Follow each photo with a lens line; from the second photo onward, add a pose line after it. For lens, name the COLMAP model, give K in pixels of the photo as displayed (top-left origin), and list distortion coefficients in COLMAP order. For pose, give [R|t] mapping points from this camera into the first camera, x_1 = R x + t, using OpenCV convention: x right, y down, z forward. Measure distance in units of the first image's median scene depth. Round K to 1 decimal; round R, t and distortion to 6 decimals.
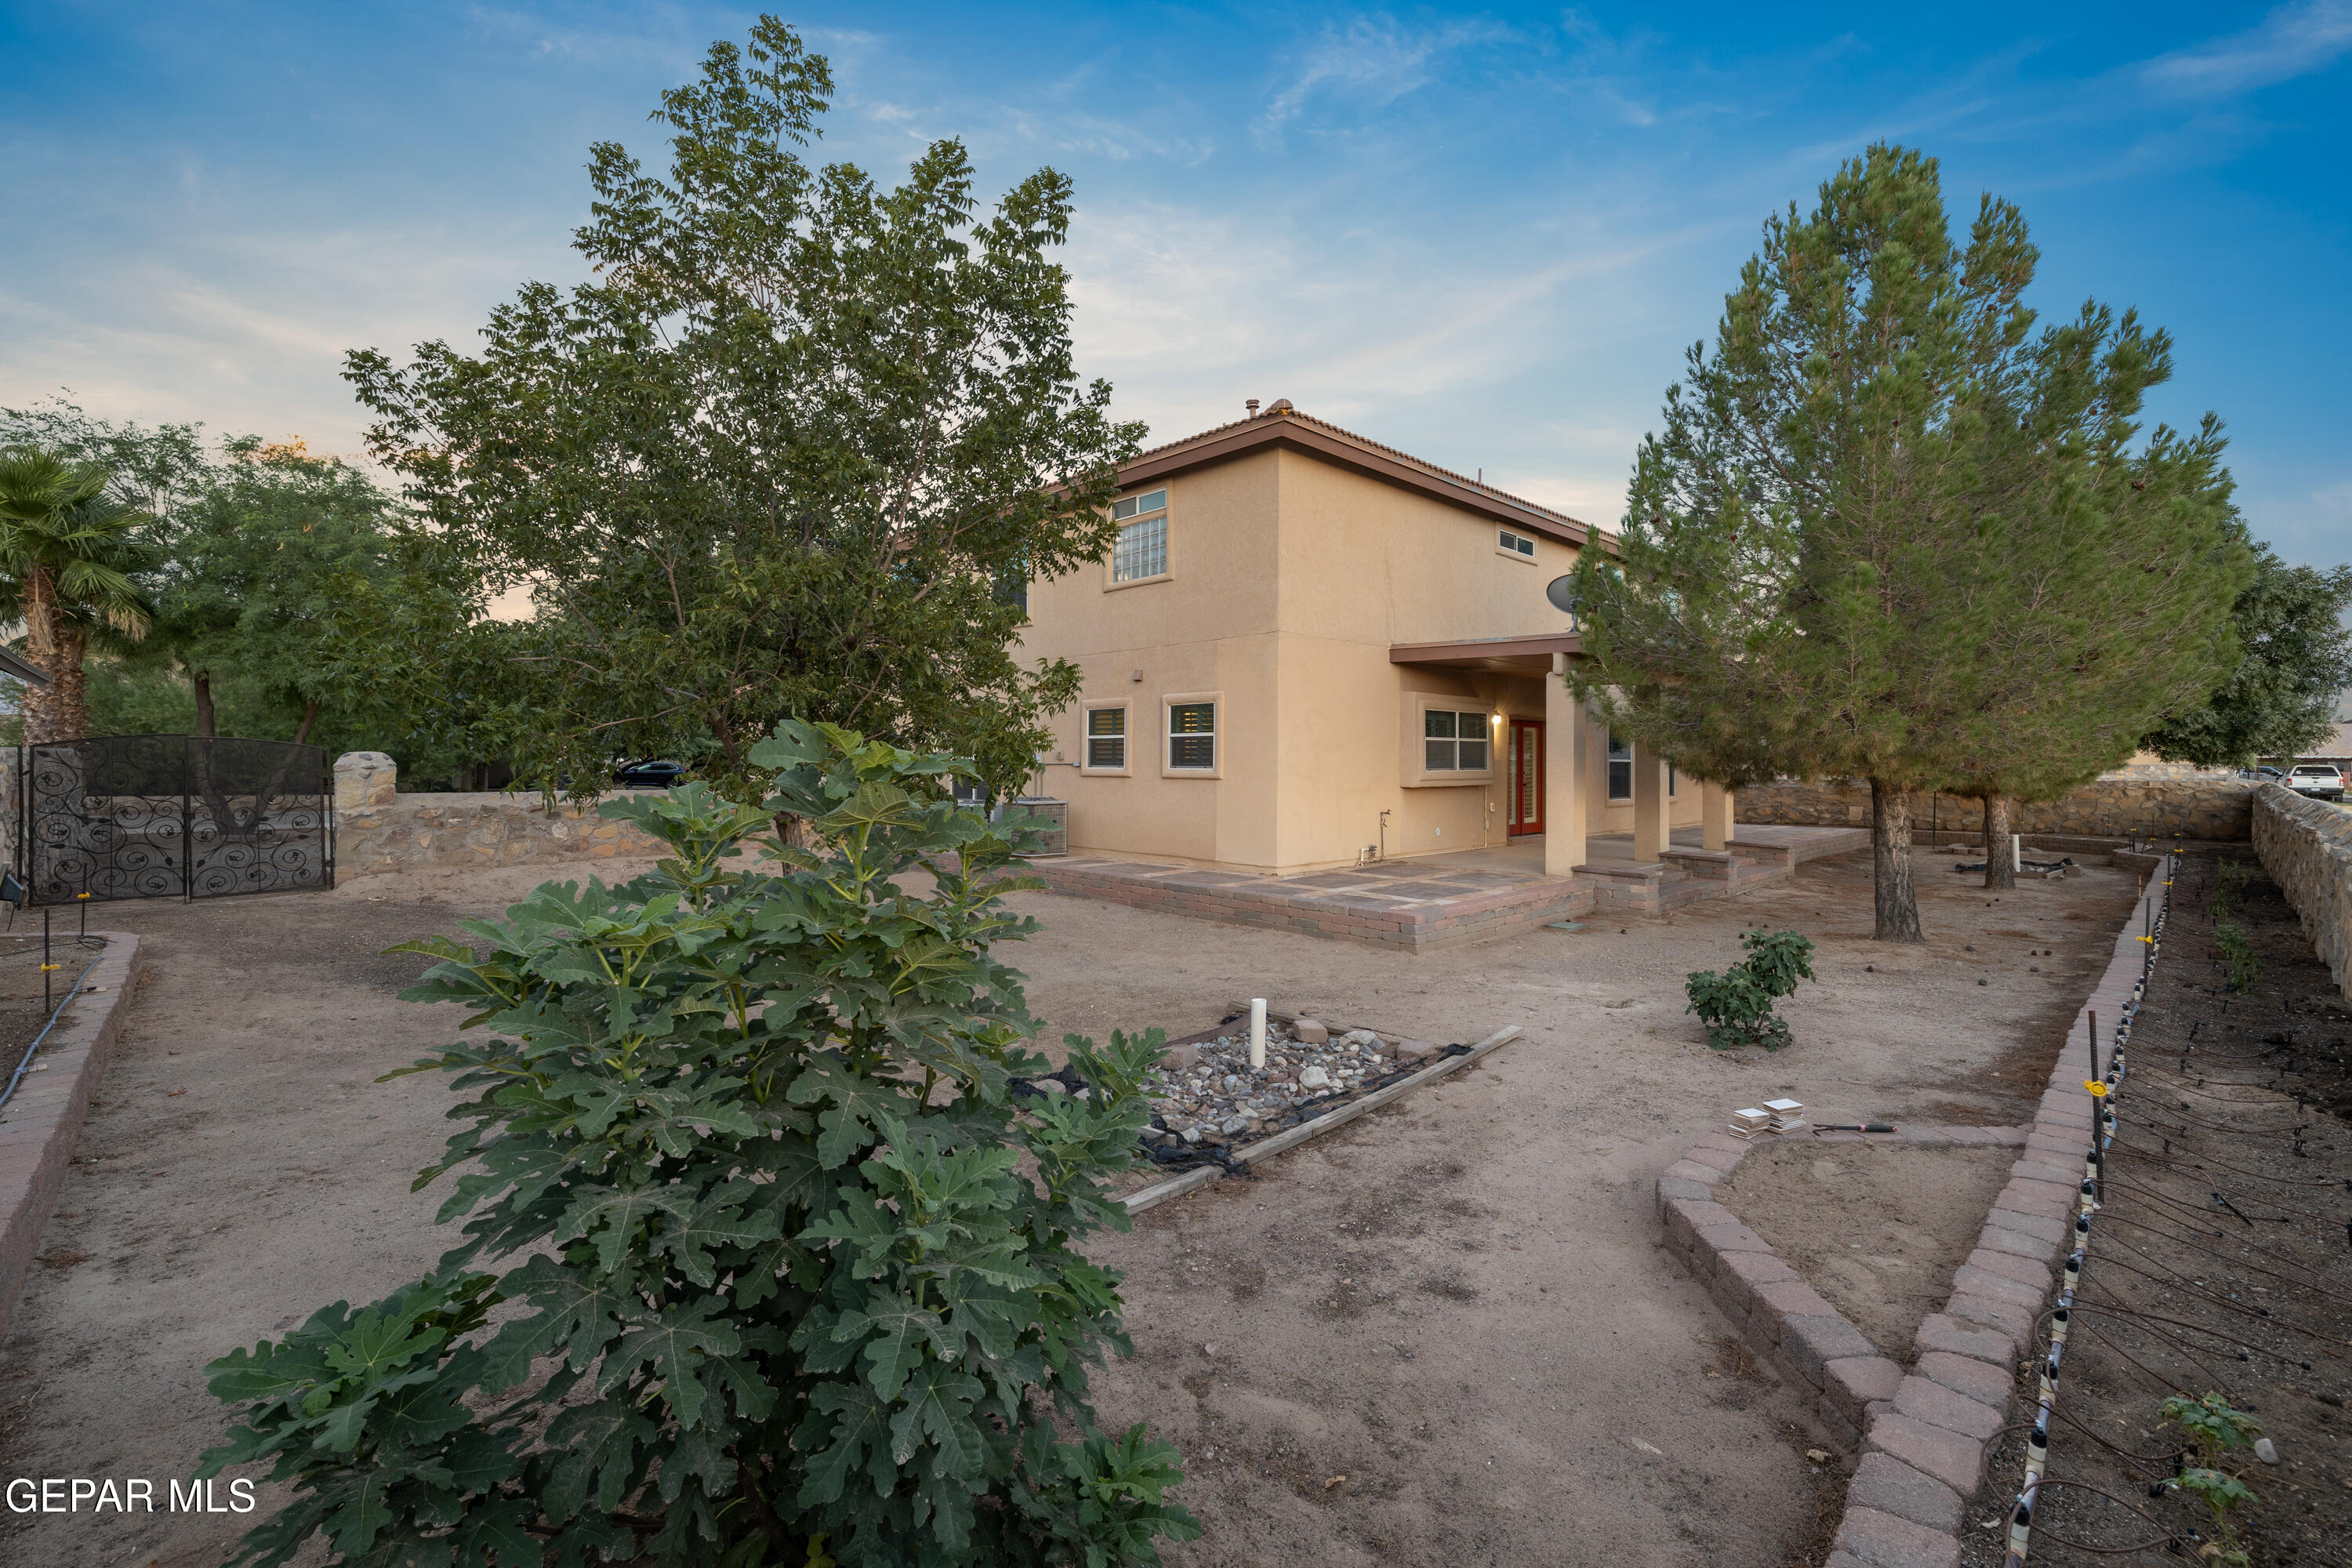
lens RADIAL K [[986.3, 0, 1176.8], [0, 986.3, 769.8], [0, 0, 1]] dist [0.001272, -0.000239]
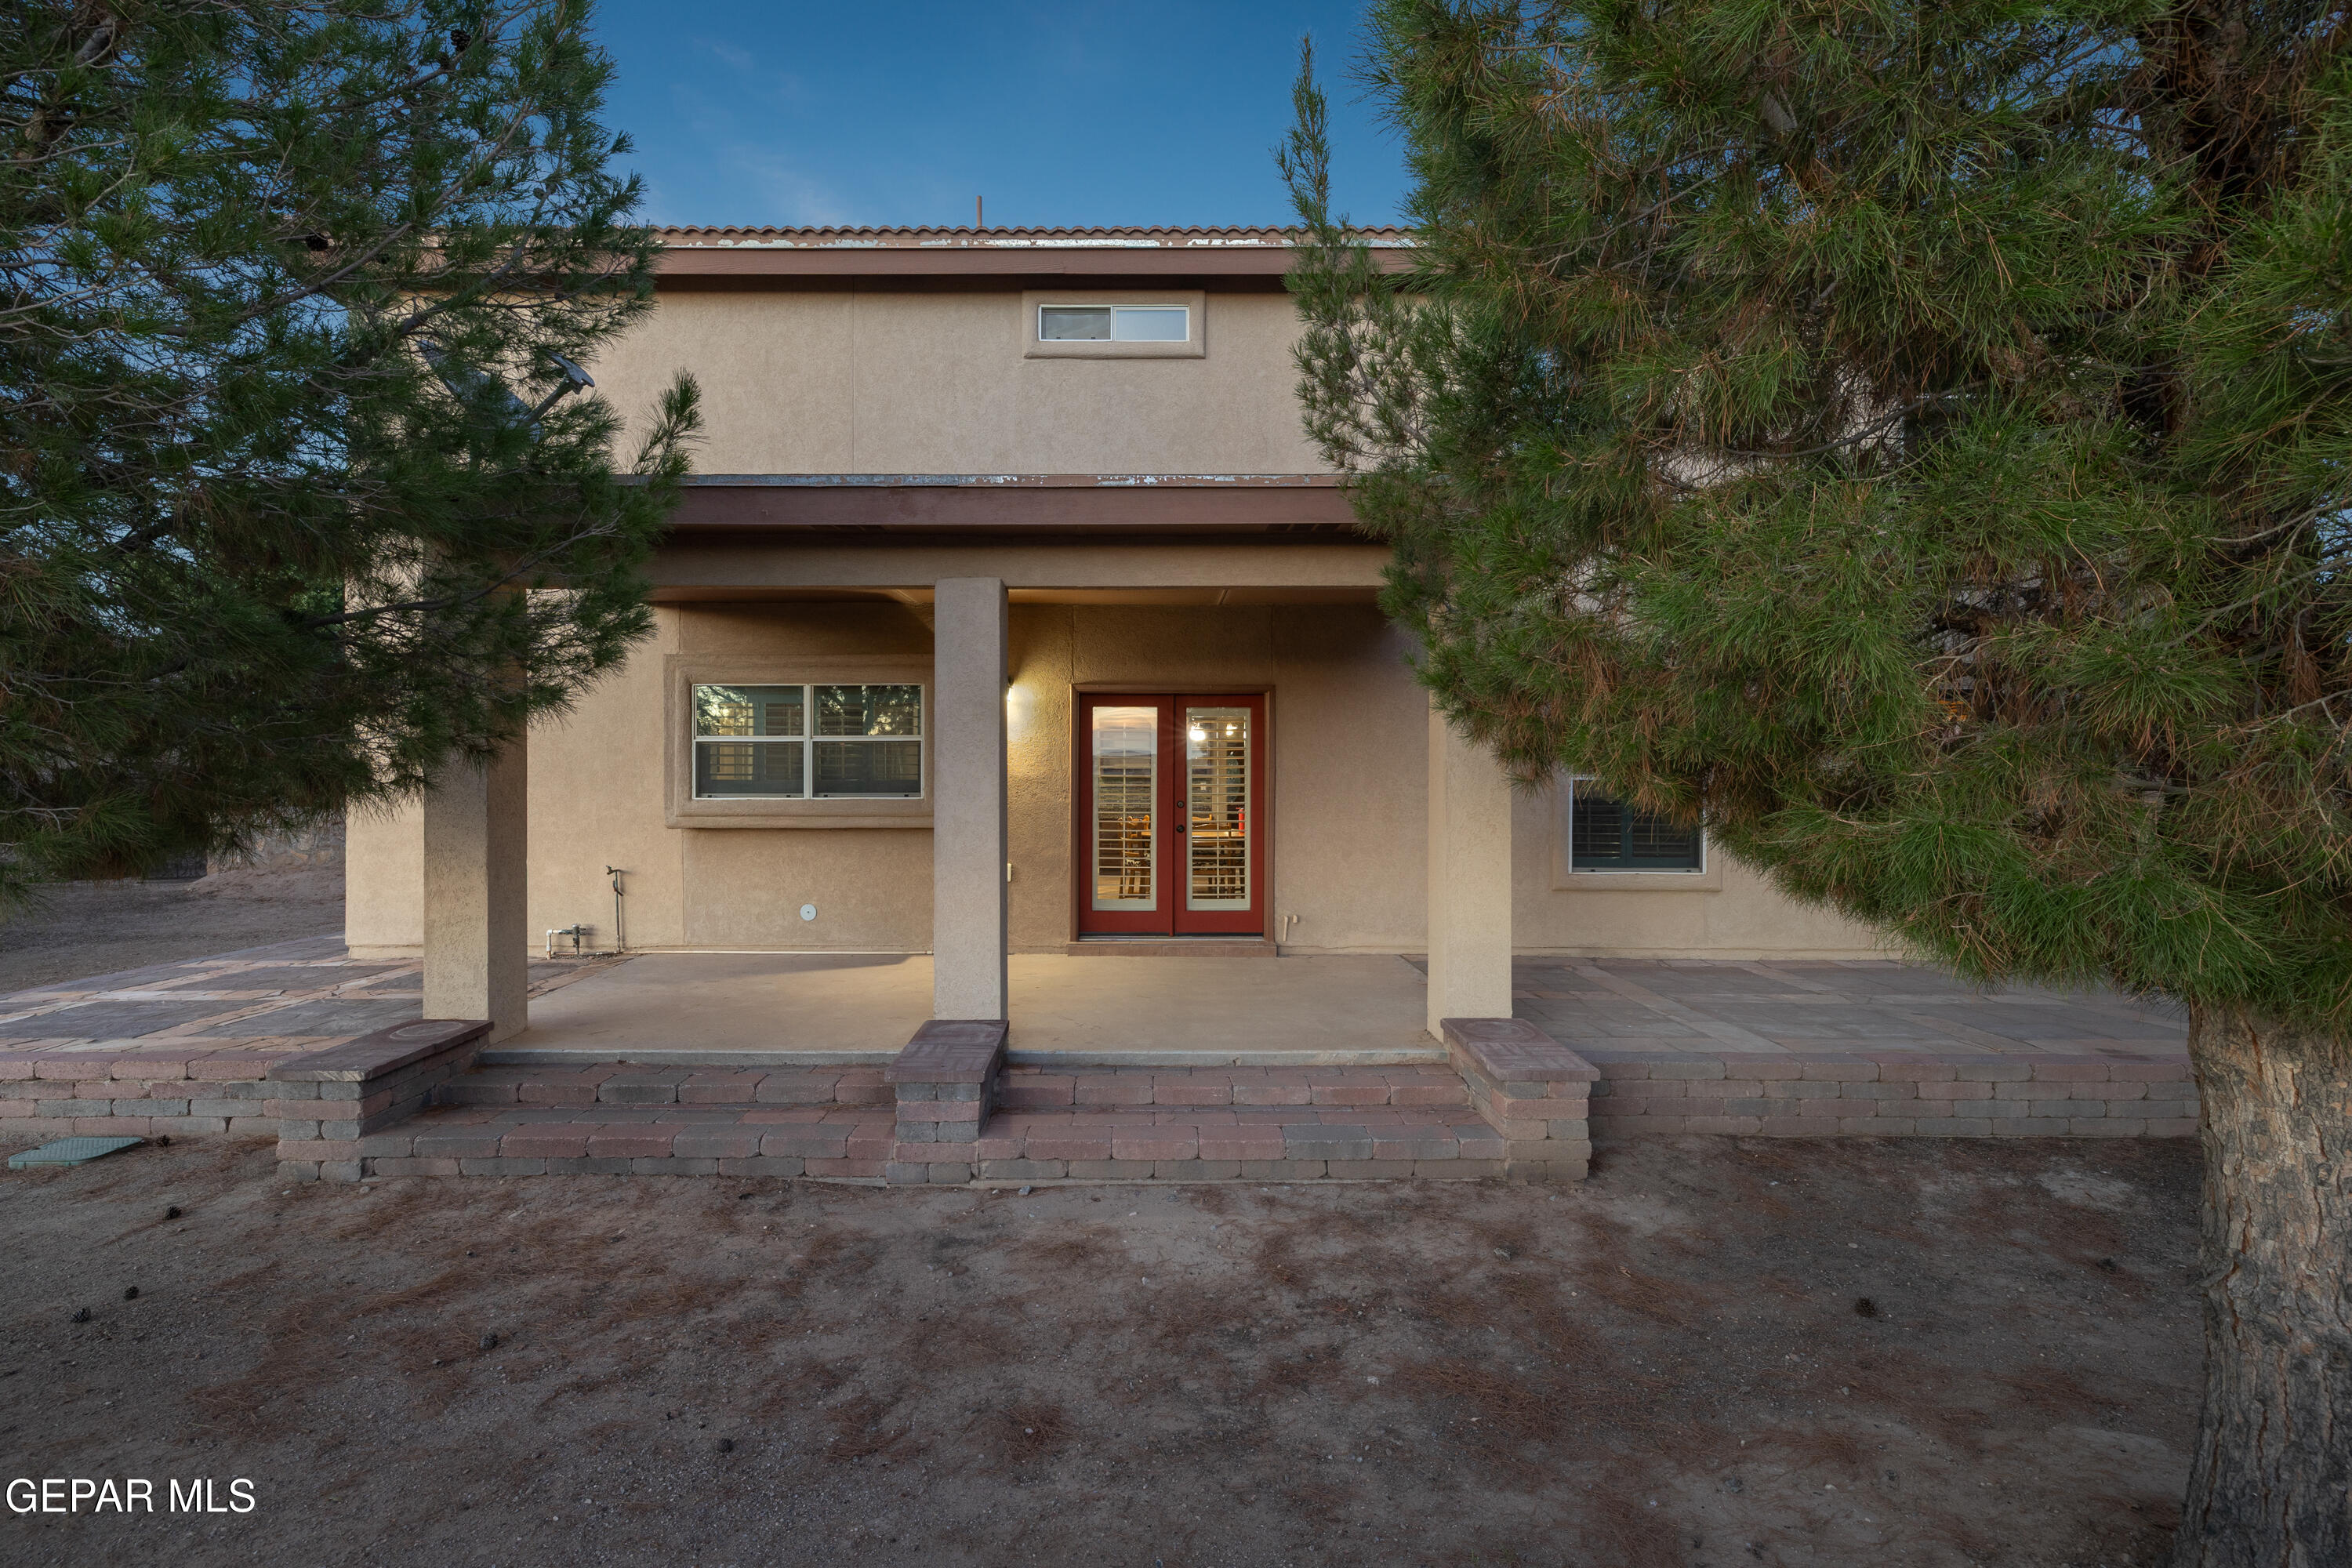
lens RADIAL K [[998.0, 0, 1138.2], [0, 998.0, 783.9], [0, 0, 1]] dist [0.000235, 0.000029]
pose [[0.722507, 0.002398, -0.691359, 0.772963], [-0.010648, 0.999914, -0.007660, -0.004558], [0.691281, 0.012896, 0.722471, 0.743895]]
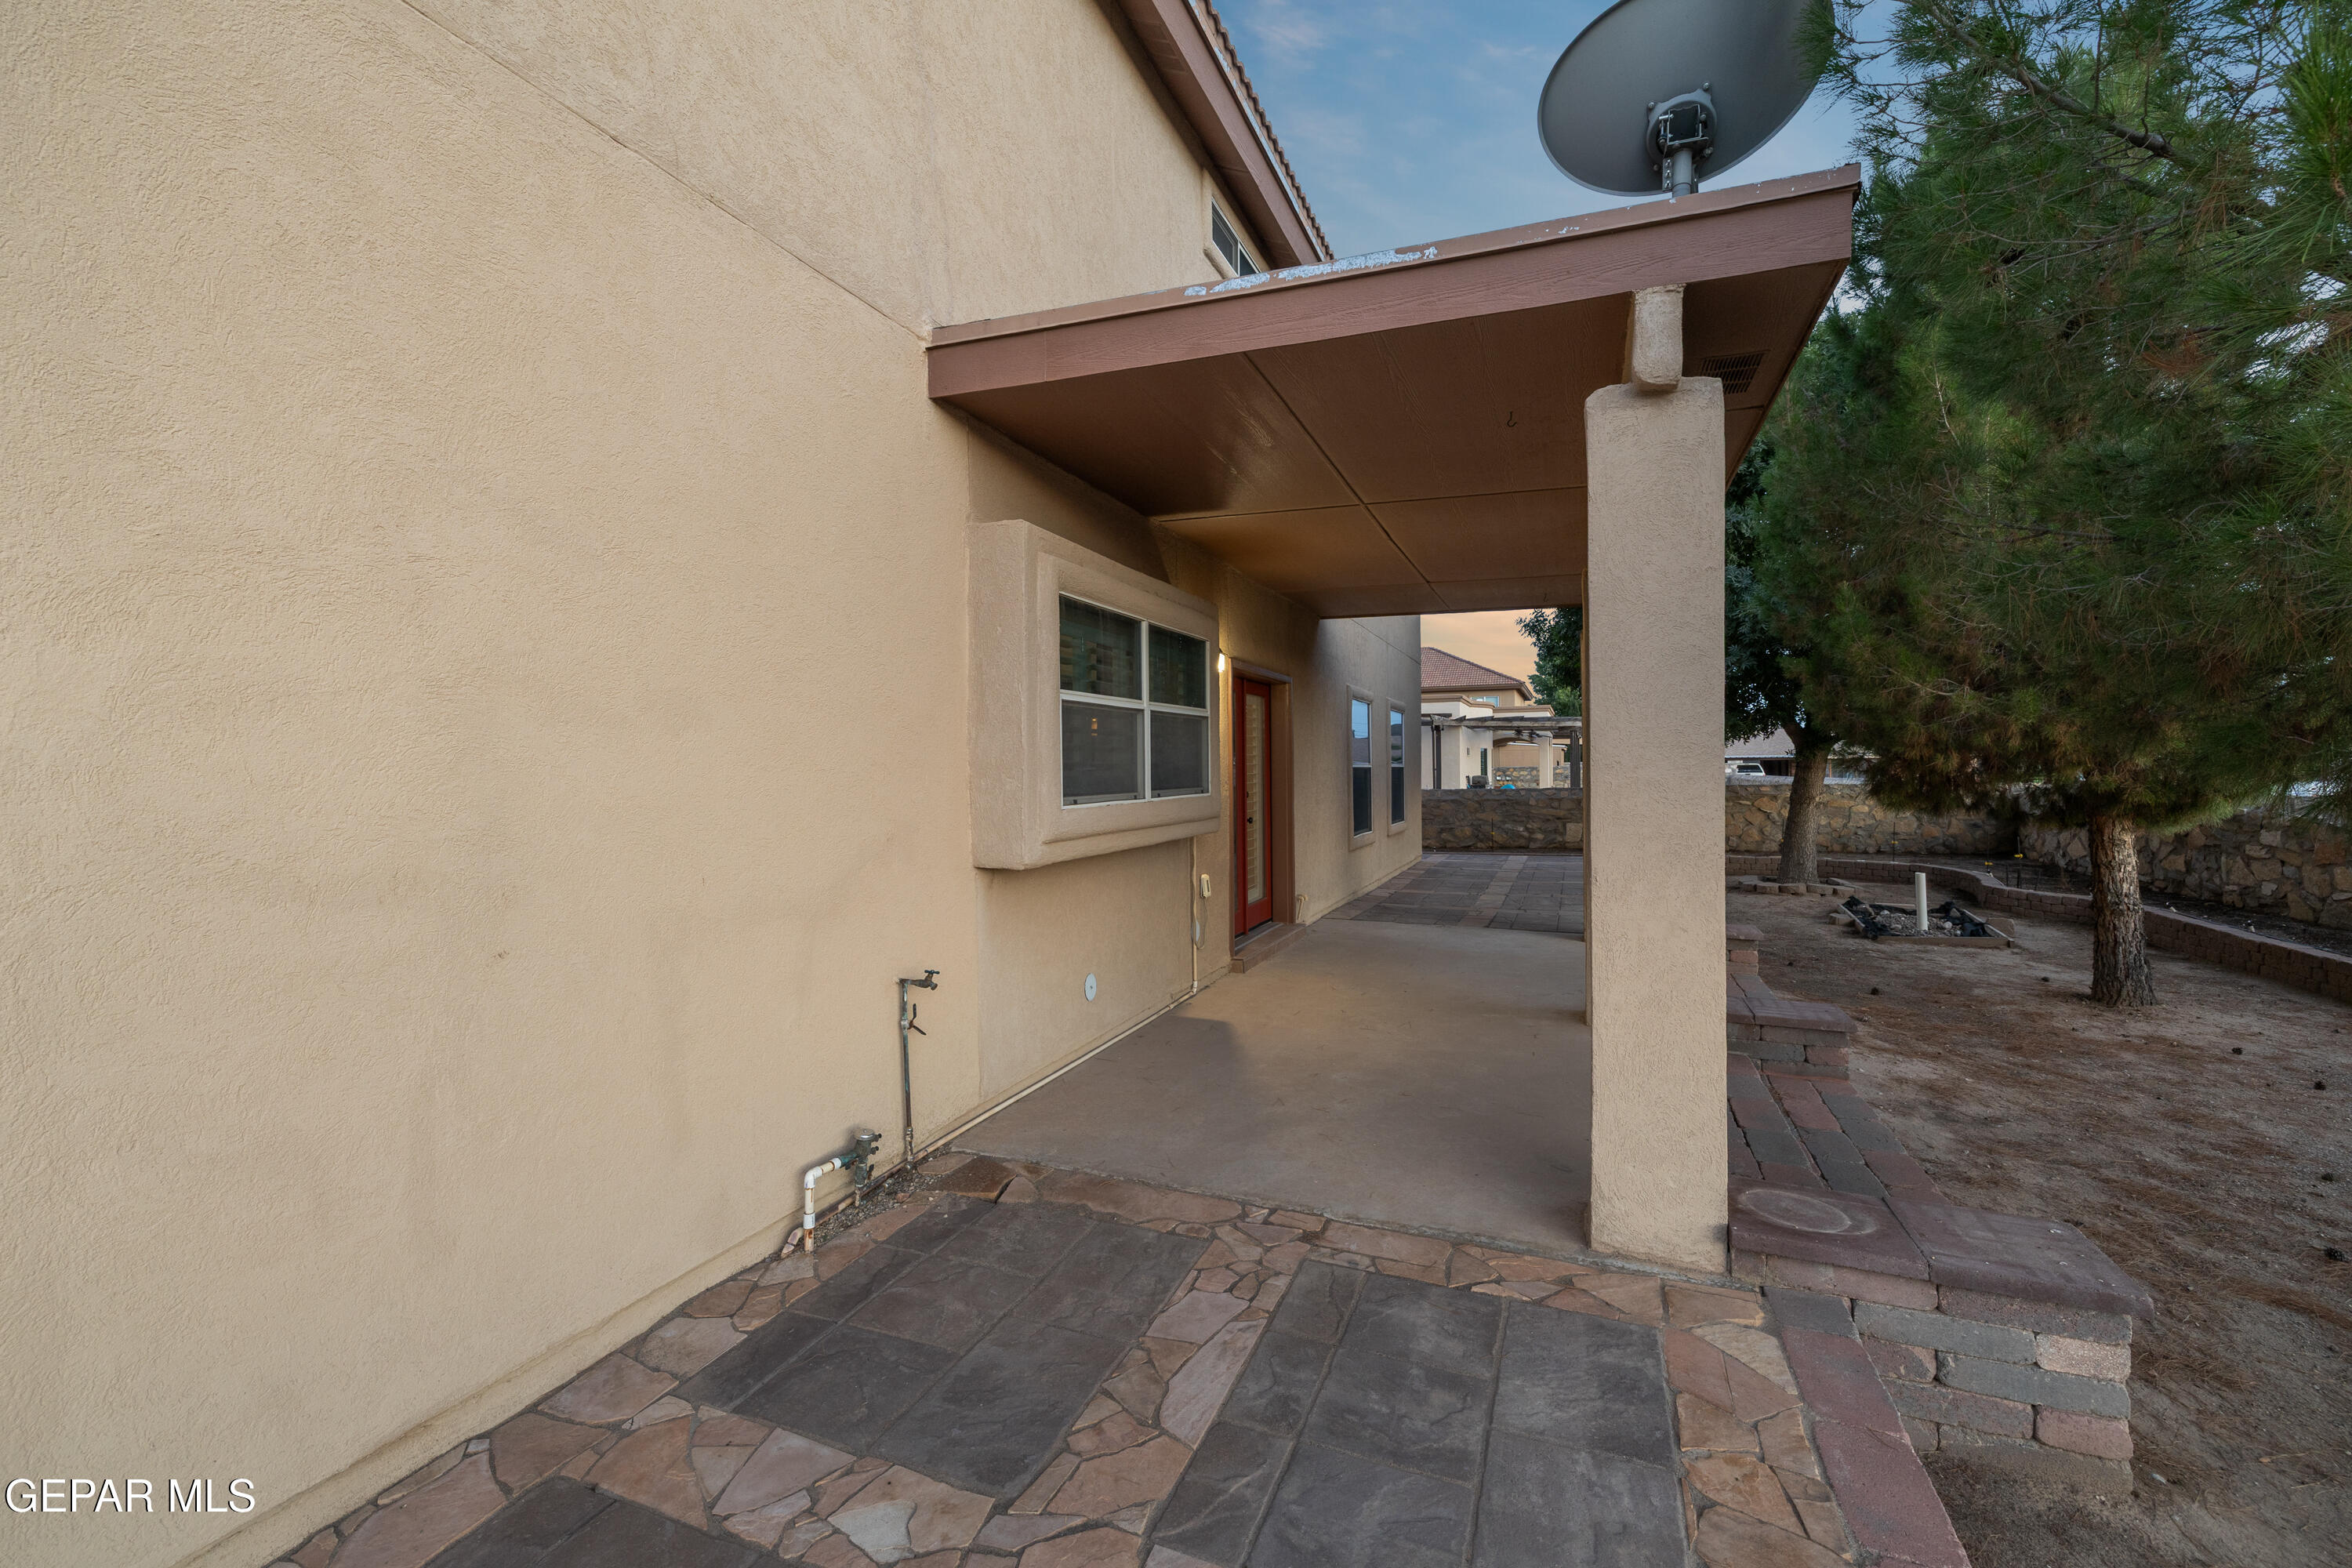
lens RADIAL K [[988.5, 0, 1175.6], [0, 988.5, 767.9], [0, 0, 1]] dist [-0.000234, 0.000024]
pose [[0.912794, -0.010569, 0.408284, 0.158688], [0.014814, 0.999864, -0.007238, -0.007542], [-0.408152, 0.012655, 0.912826, 0.696036]]
